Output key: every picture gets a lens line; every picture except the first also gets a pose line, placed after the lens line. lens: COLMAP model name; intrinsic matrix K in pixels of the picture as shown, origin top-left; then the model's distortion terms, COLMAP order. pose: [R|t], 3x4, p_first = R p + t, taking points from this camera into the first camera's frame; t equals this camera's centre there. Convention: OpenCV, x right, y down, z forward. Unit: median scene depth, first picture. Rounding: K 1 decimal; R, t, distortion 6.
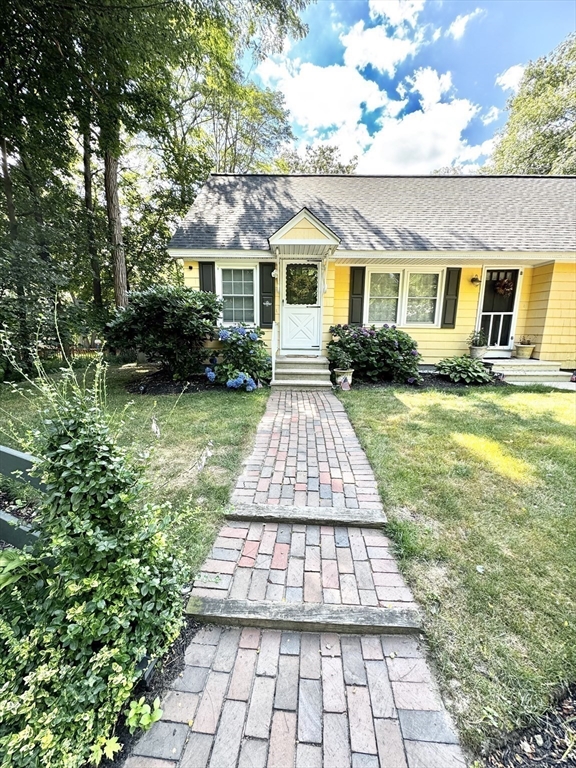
lens RADIAL K [[306.3, 0, 288.0], [0, 306.3, 384.0], [0, 0, 1]] dist [-0.000084, -0.000102]
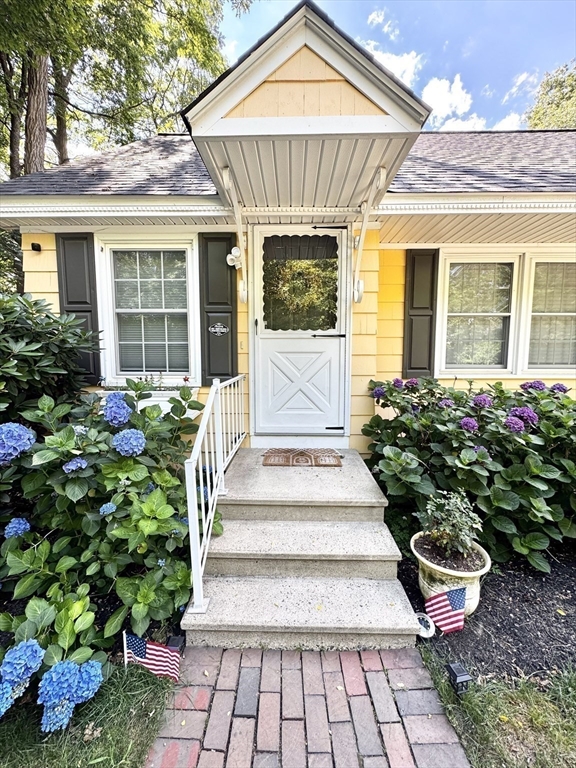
lens RADIAL K [[306.3, 0, 288.0], [0, 306.3, 384.0], [0, 0, 1]] dist [-0.000084, -0.000102]
pose [[0.999959, -0.006875, -0.005874, 0.029358], [0.006323, 0.995989, -0.089247, -0.149973], [0.006464, 0.089206, 0.995992, 0.590722]]
